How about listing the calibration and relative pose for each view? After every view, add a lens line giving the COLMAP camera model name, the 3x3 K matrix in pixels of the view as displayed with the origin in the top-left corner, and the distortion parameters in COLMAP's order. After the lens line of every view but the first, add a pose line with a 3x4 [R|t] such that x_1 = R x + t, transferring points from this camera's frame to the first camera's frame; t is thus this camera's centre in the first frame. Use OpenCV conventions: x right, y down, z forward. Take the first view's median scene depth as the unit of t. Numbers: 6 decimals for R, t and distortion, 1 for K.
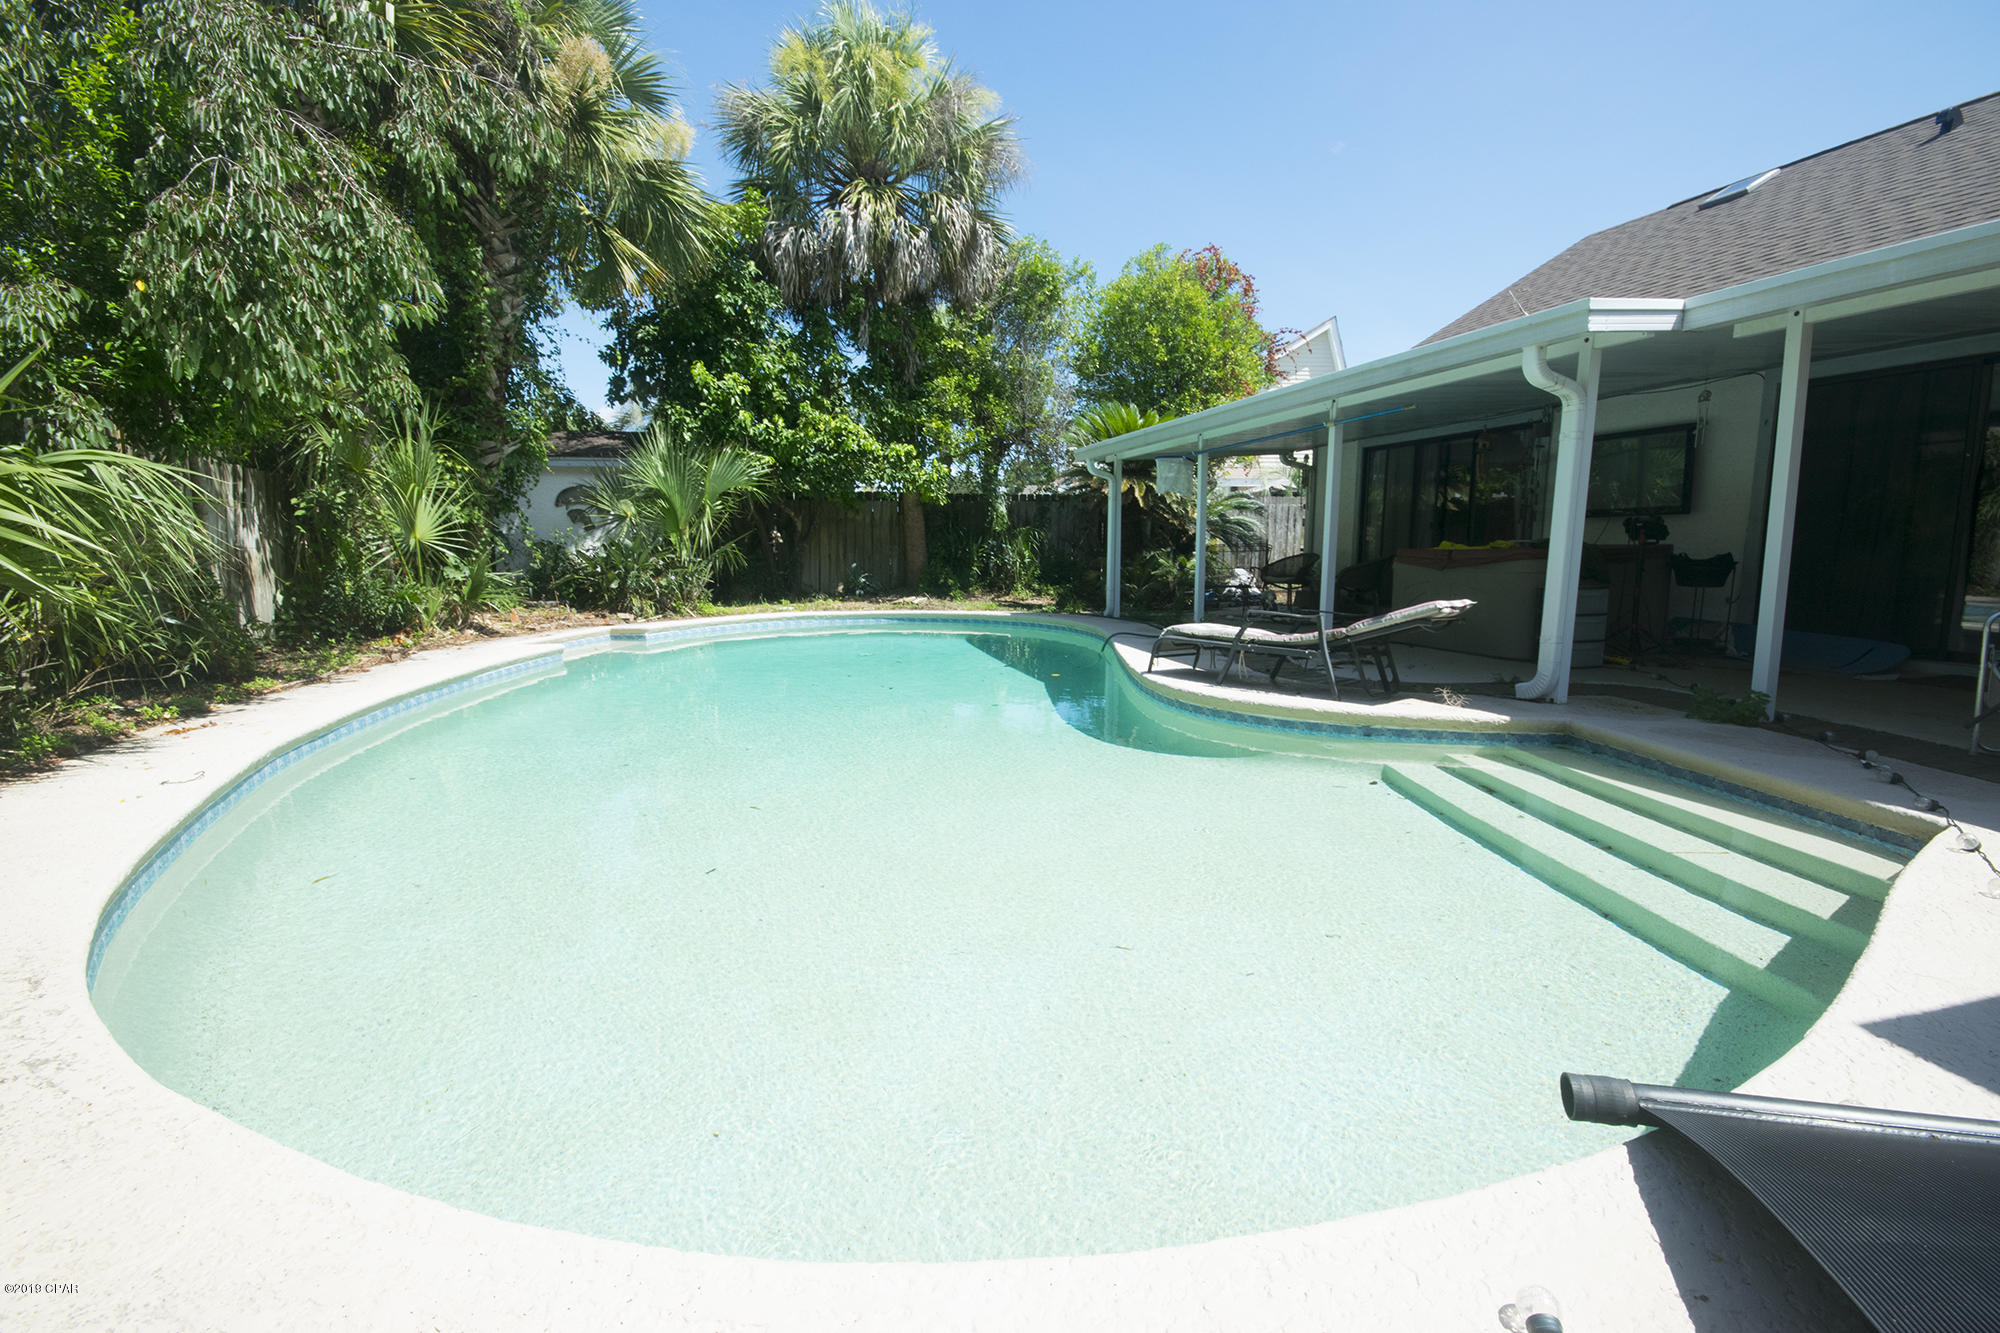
lens RADIAL K [[879.4, 0, 996.6], [0, 879.4, 666.0], [0, 0, 1]] dist [0.003593, -0.008551]
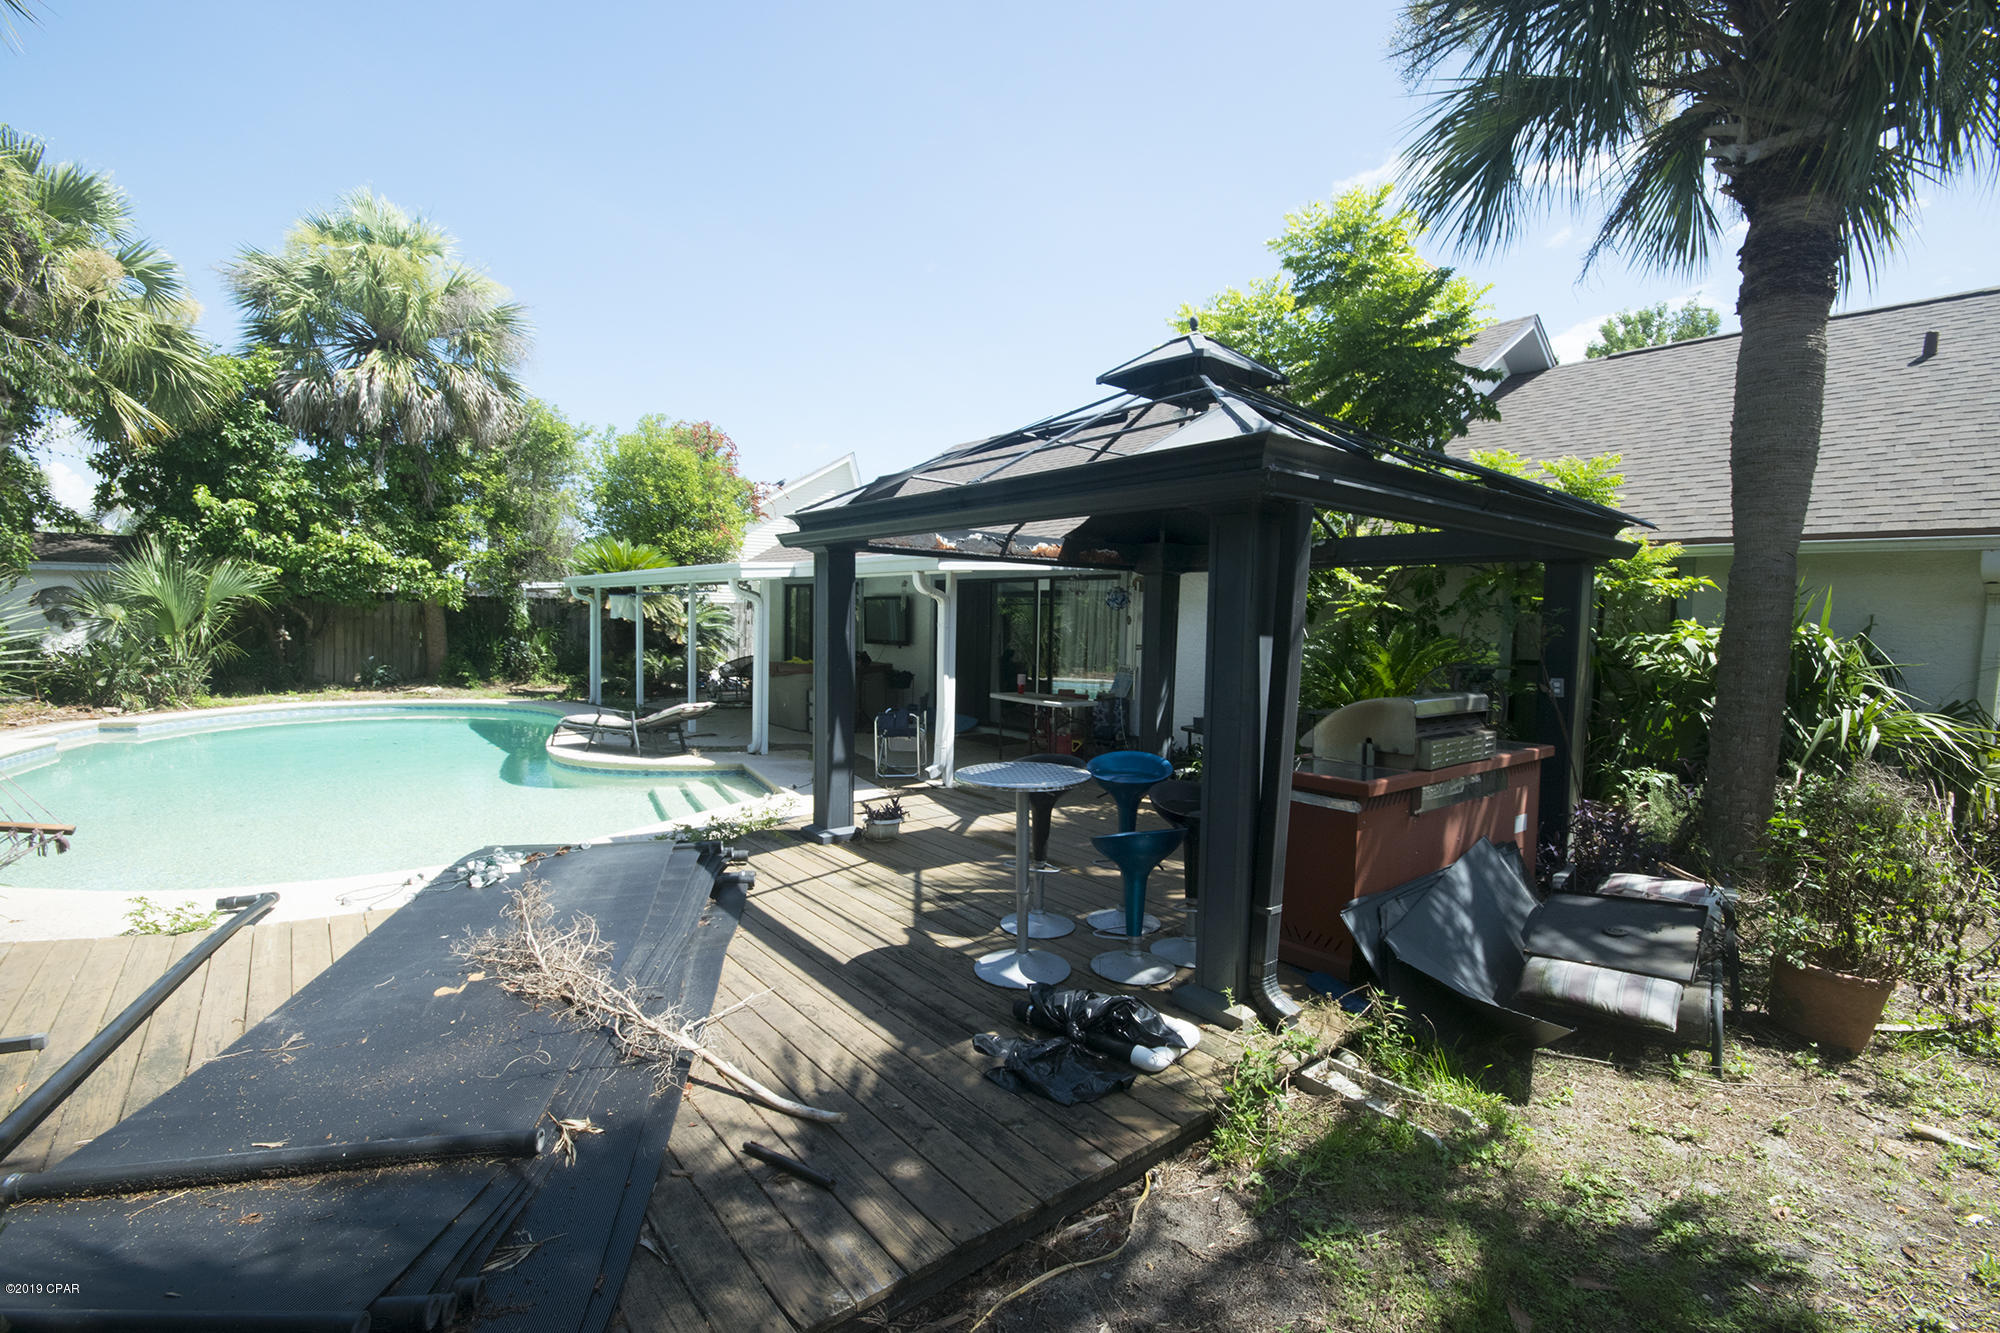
lens RADIAL K [[879.4, 0, 1011.1], [0, 879.4, 668.3], [0, 0, 1]] dist [0.003593, -0.008551]
pose [[0.909877, 0.001816, 0.414874, 0.139139], [0.029659, 0.997147, -0.069412, 0.001608], [-0.413816, 0.075461, 0.907228, -0.428911]]
